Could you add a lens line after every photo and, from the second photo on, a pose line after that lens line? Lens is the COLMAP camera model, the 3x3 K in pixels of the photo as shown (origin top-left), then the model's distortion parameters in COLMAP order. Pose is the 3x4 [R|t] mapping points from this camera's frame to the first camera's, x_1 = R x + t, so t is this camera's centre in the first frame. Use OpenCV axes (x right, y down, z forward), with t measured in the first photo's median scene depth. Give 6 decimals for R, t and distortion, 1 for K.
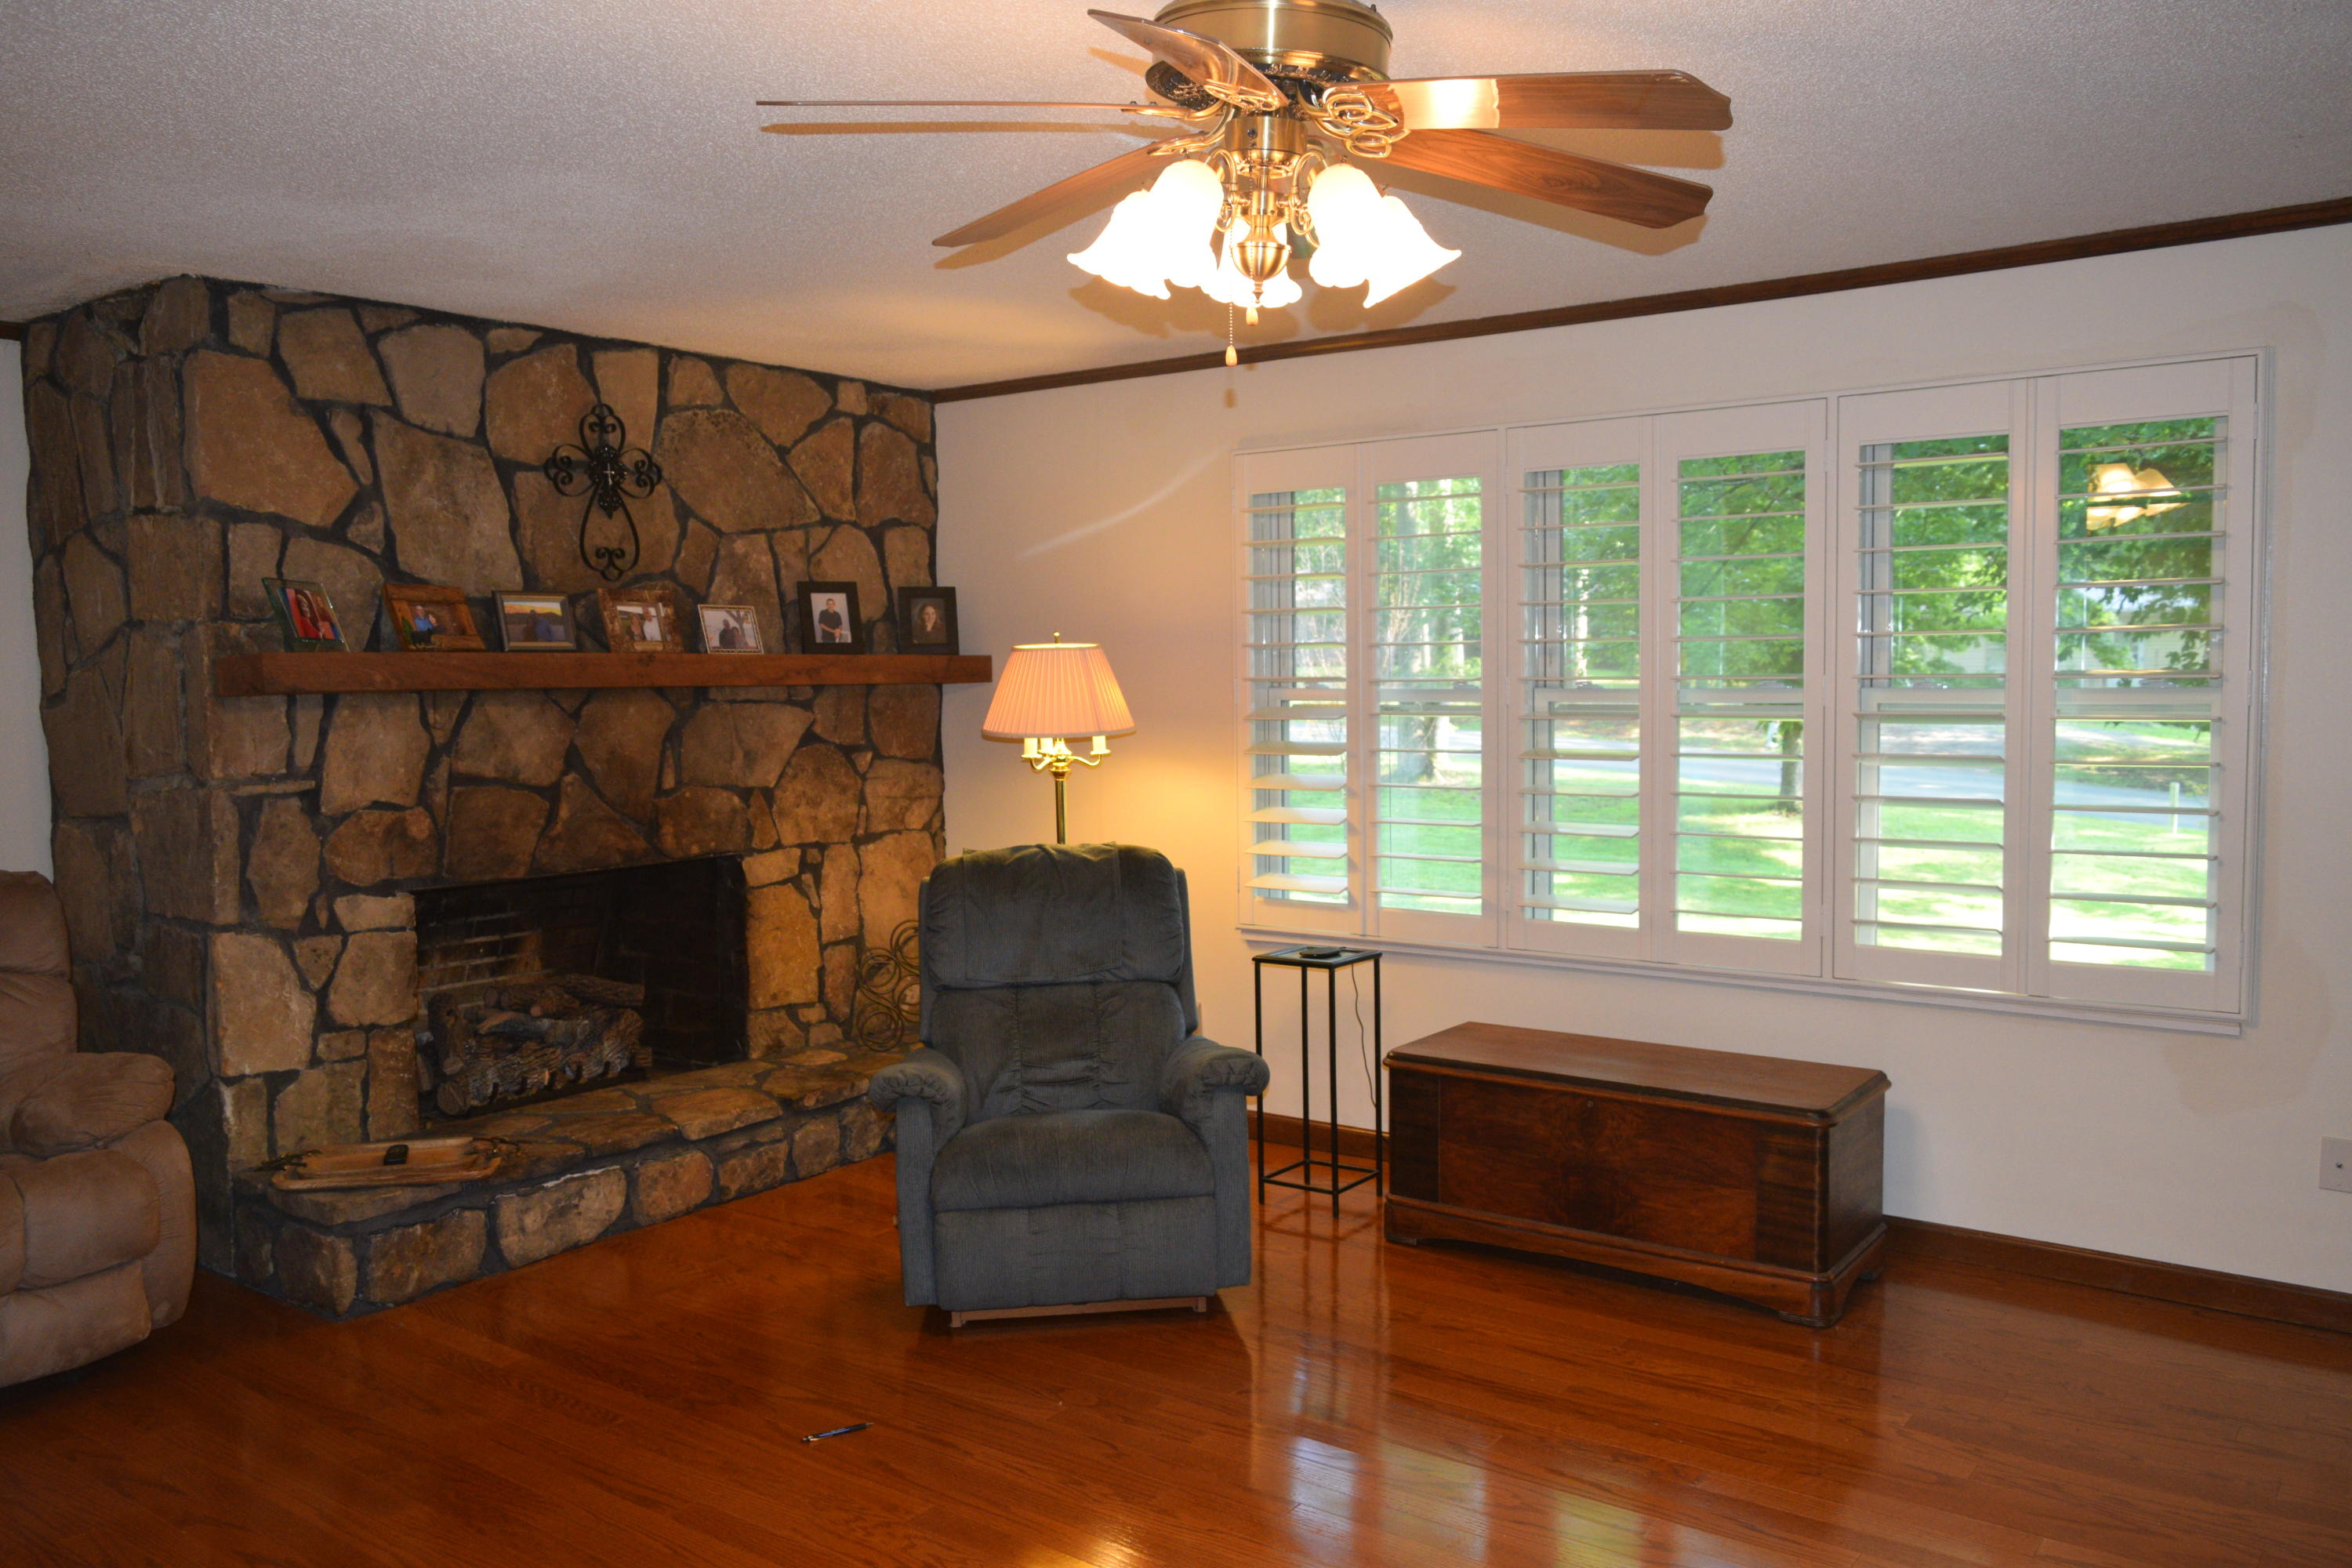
lens RADIAL K [[1830.8, 0, 1176.0], [0, 1830.8, 784.0], [0, 0, 1]] dist [-0.011986, 0.006497]
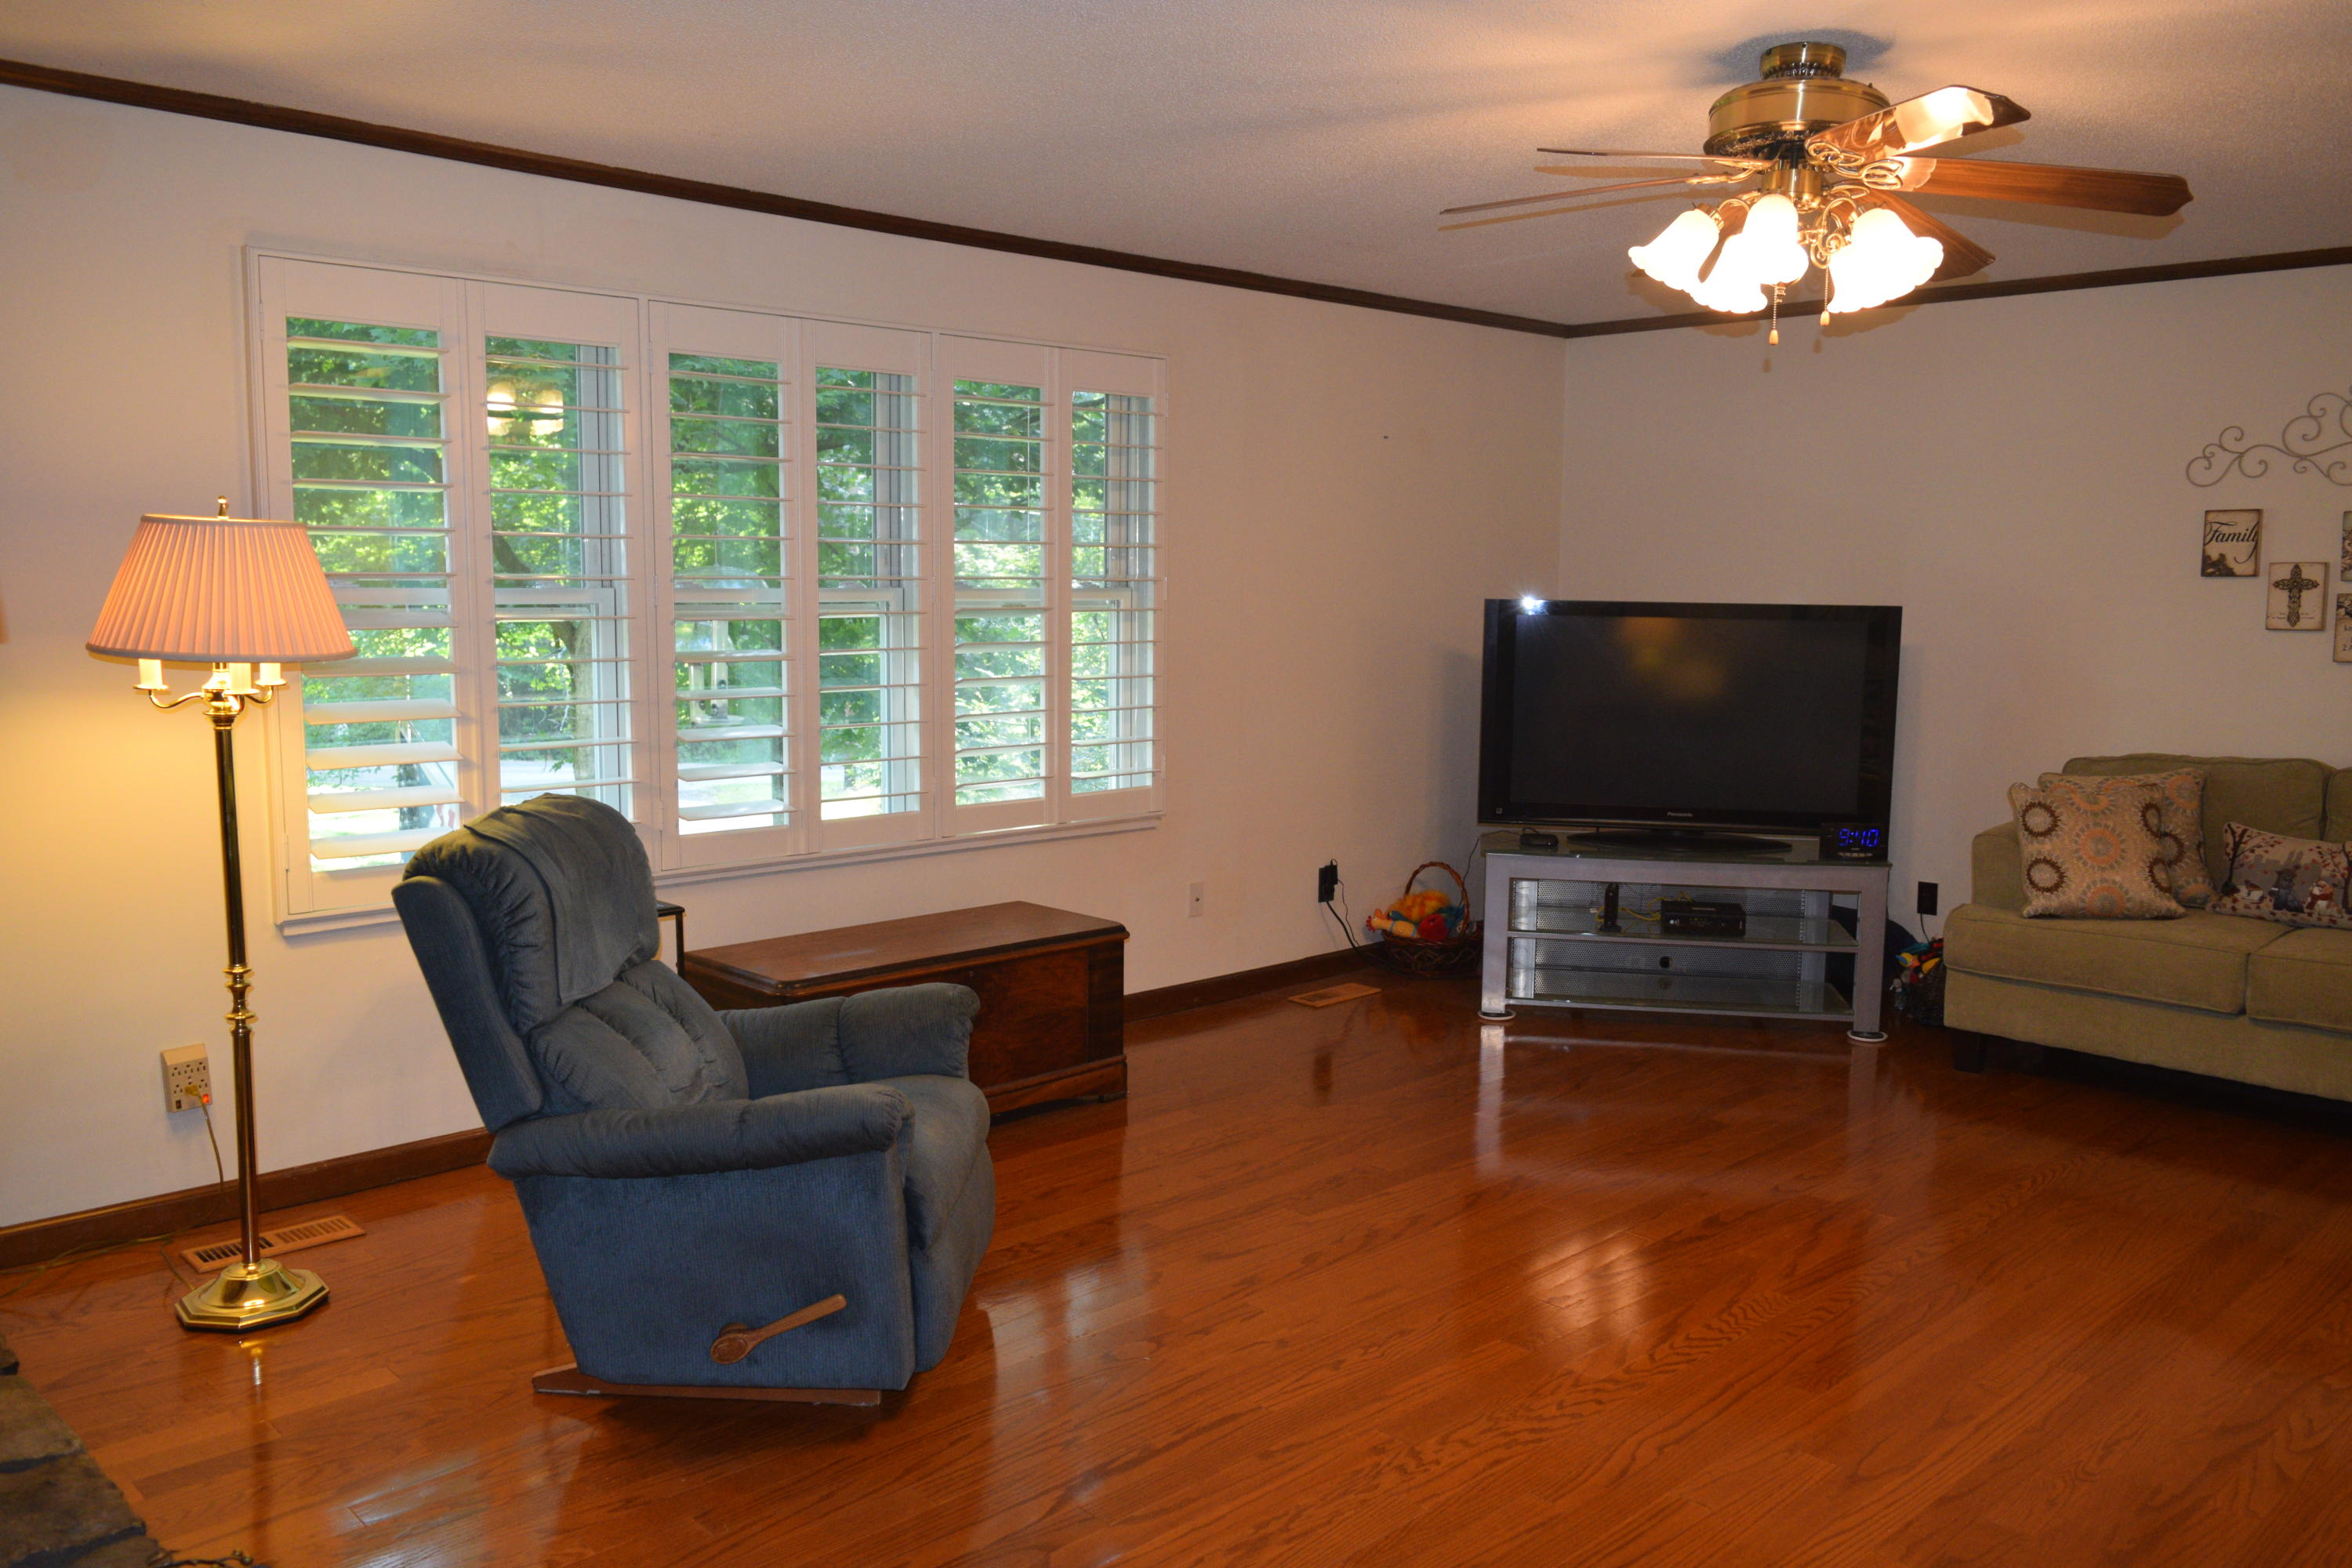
lens RADIAL K [[1830.8, 0, 1176.0], [0, 1830.8, 784.0], [0, 0, 1]] dist [-0.011986, 0.006497]
pose [[0.169345, -0.105607, 0.979882, -0.821512], [0.049741, 0.993891, 0.098521, -0.037376], [-0.984301, 0.032056, 0.173563, 0.710837]]
